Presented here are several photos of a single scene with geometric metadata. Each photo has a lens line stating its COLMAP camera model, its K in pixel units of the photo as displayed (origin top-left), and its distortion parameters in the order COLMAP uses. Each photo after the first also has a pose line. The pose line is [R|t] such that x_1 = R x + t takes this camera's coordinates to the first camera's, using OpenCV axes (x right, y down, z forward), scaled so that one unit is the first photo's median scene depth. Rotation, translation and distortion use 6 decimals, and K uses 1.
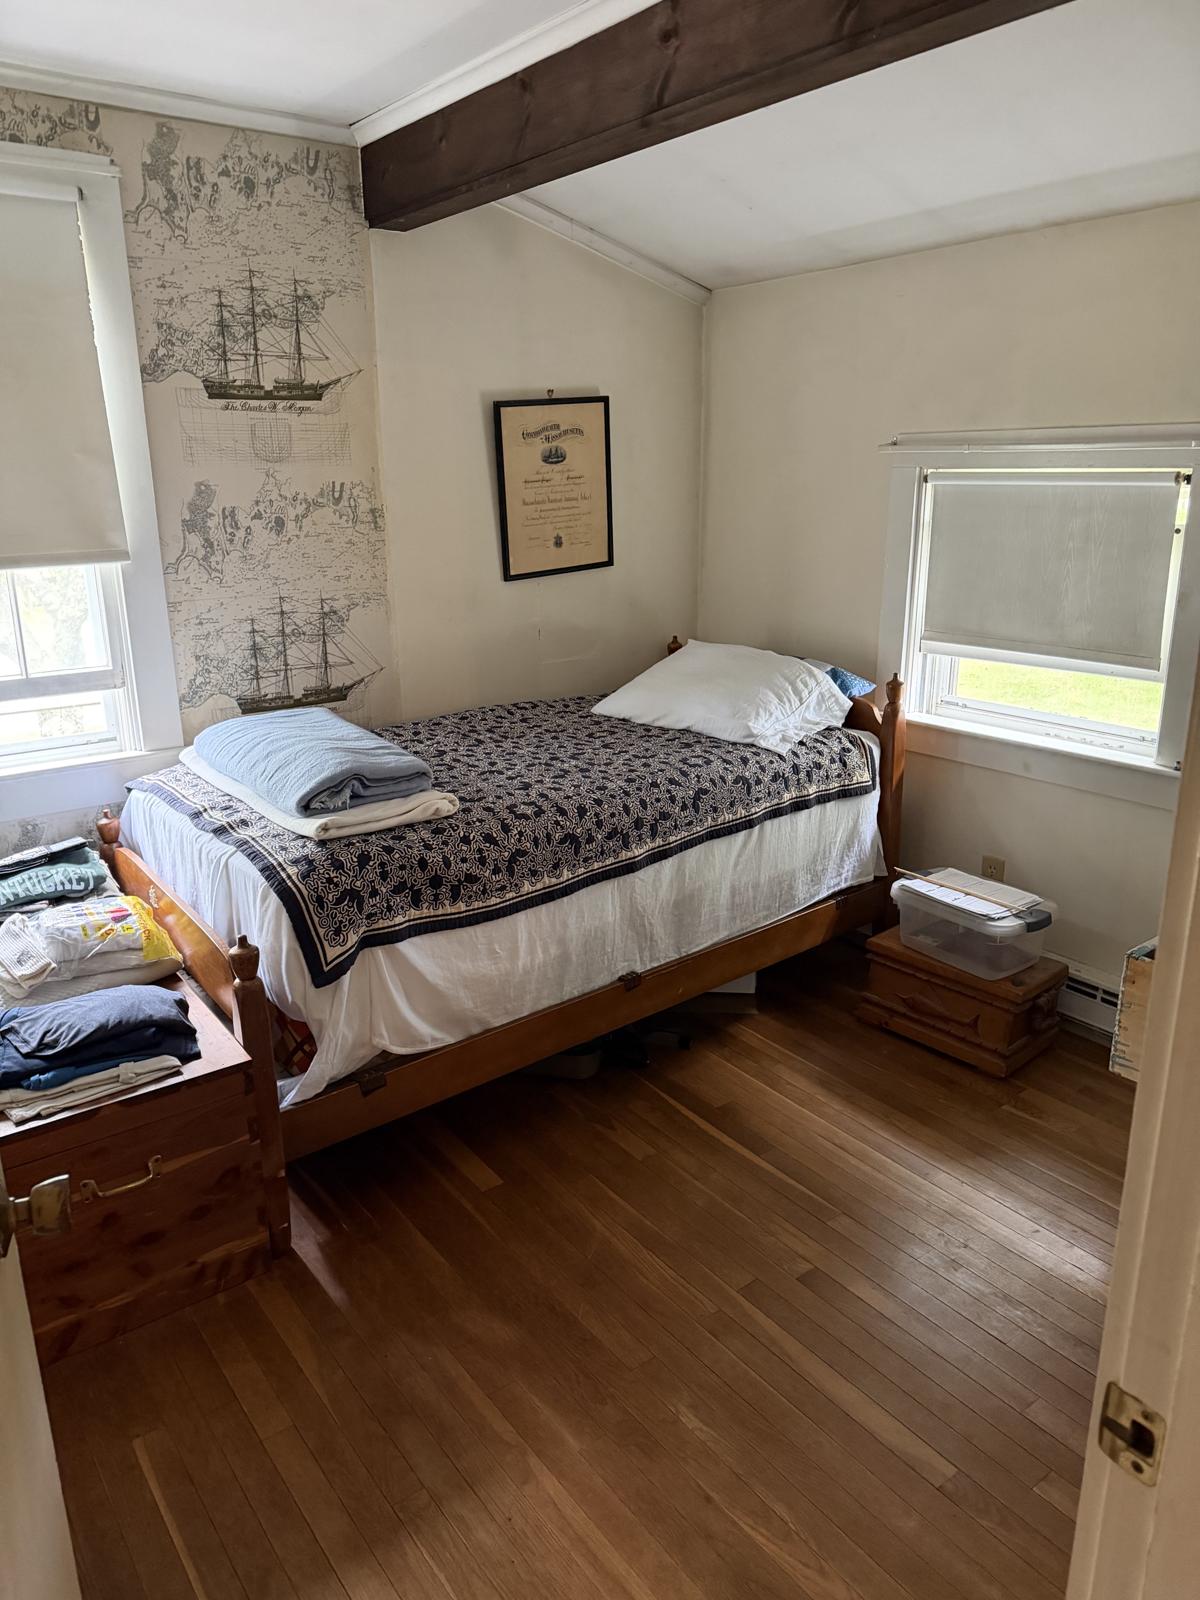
lens RADIAL K [[1134.4, 0, 596.9], [0, 1134.4, 800.4], [0, 0, 1]] dist [0.028313, 0.000220]
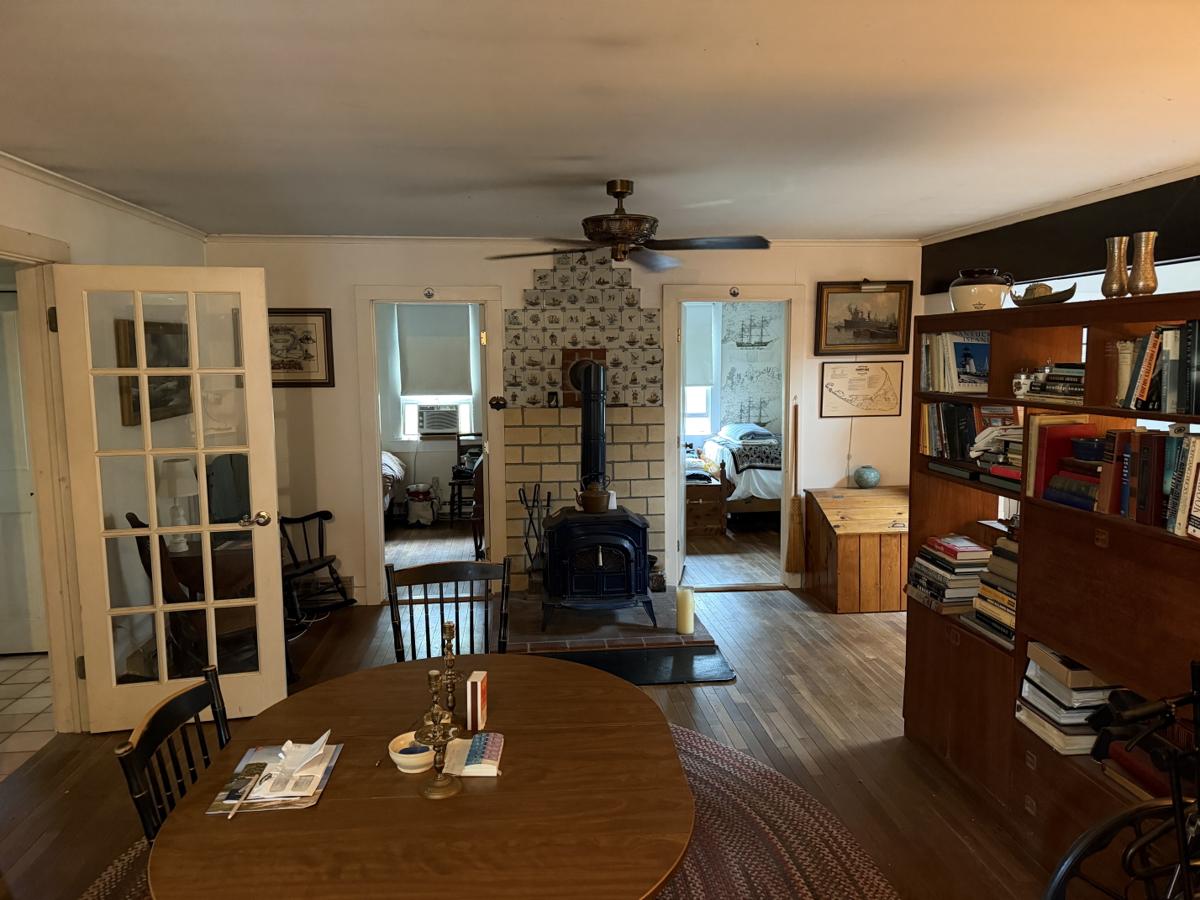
lens RADIAL K [[850.8, 0, 598.3], [0, 850.8, 448.7], [0, 0, 1]] dist [0.028313, 0.000220]
pose [[0.858177, 0.057583, -0.510114, 0.871333], [-0.141148, 0.981858, -0.126622, 0.490973], [0.493568, 0.180665, 0.850735, -1.898219]]
